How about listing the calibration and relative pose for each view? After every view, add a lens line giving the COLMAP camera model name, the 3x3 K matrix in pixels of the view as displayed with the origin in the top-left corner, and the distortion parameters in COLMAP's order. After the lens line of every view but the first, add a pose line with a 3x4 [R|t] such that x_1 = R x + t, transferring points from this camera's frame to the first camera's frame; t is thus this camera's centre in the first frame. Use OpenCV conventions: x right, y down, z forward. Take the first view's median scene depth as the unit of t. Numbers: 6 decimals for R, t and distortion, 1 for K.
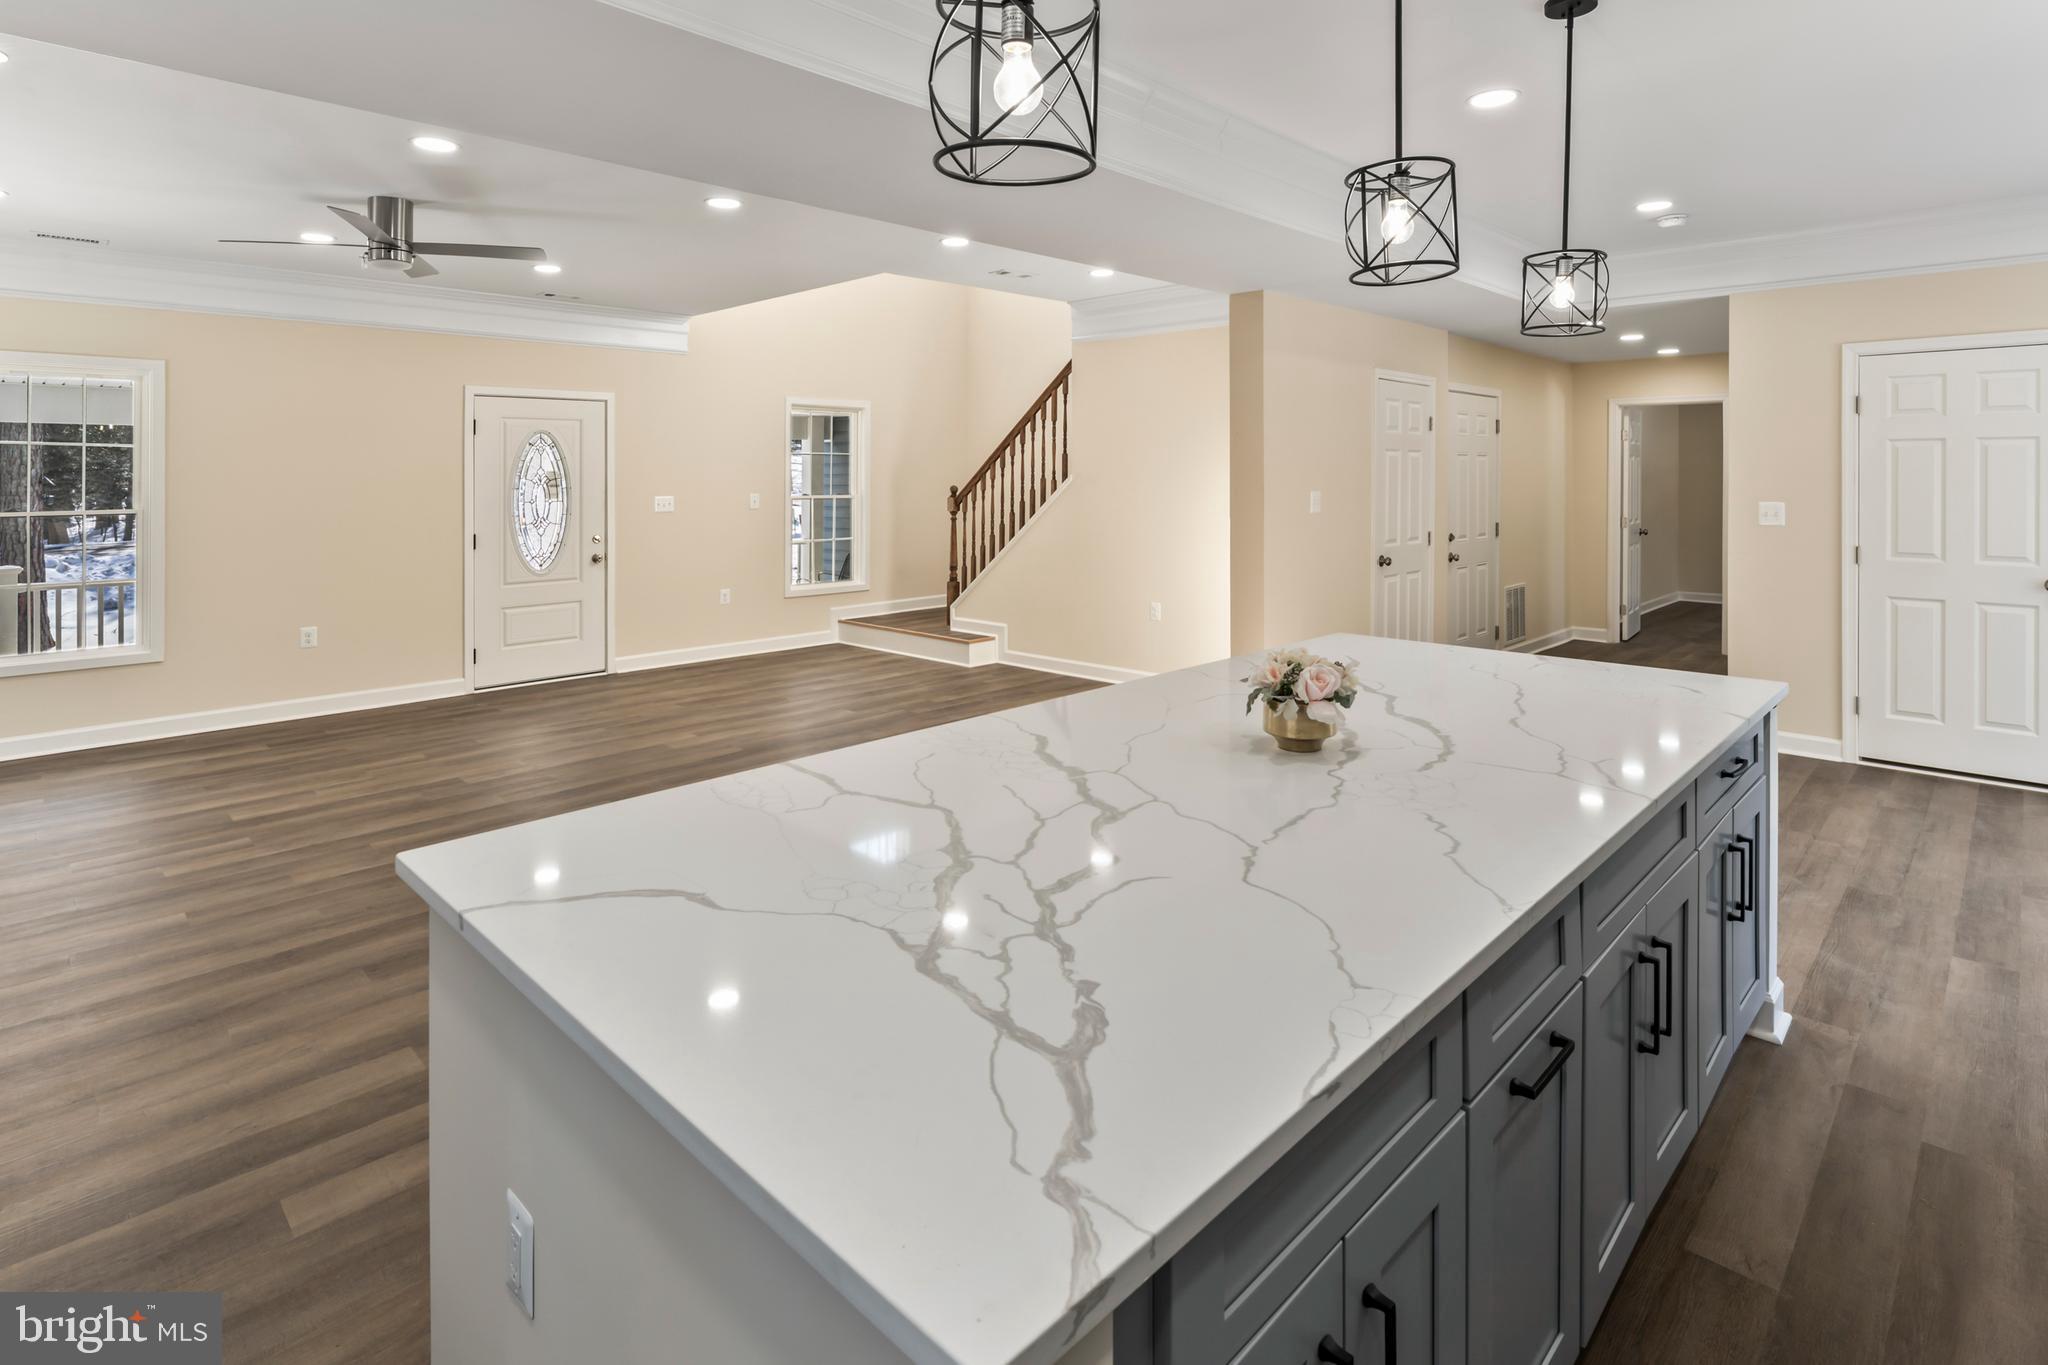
lens RADIAL K [[1029.4, 0, 1018.7], [0, 1029.4, 469.0], [0, 0, 1]] dist [-0.001124, -0.000437]
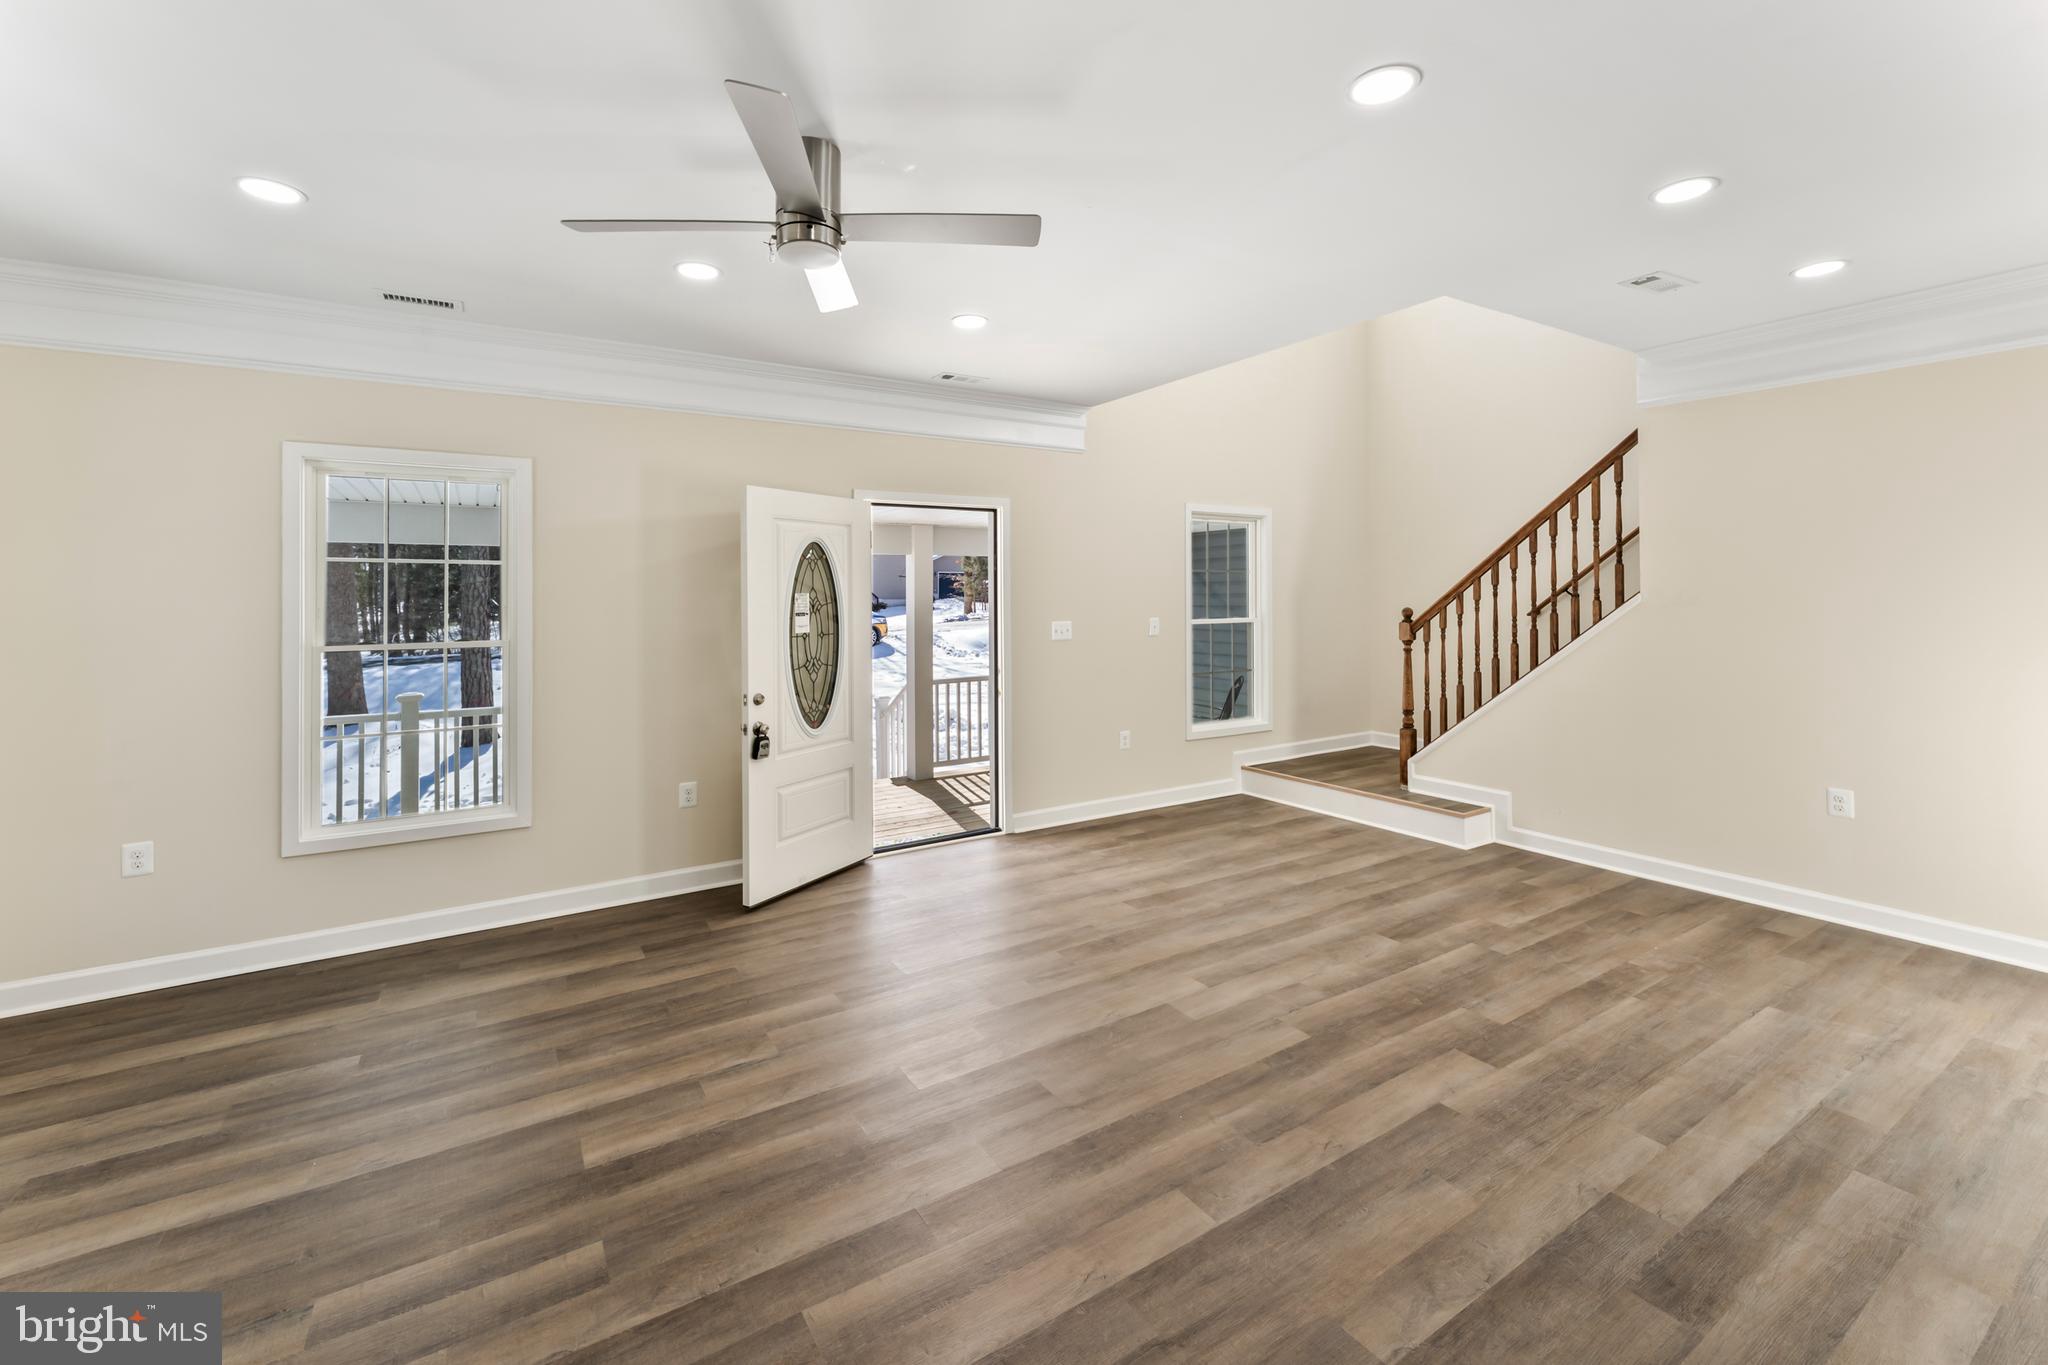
lens RADIAL K [[854.5, 0, 1018.6], [0, 854.5, 587.3], [0, 0, 1]] dist [-0.000321, -0.000219]
pose [[0.973265, -0.006050, -0.229605, -0.210865], [0.005332, 0.999979, -0.003745, 0.001456], [0.229623, 0.002420, 0.973277, 0.301773]]
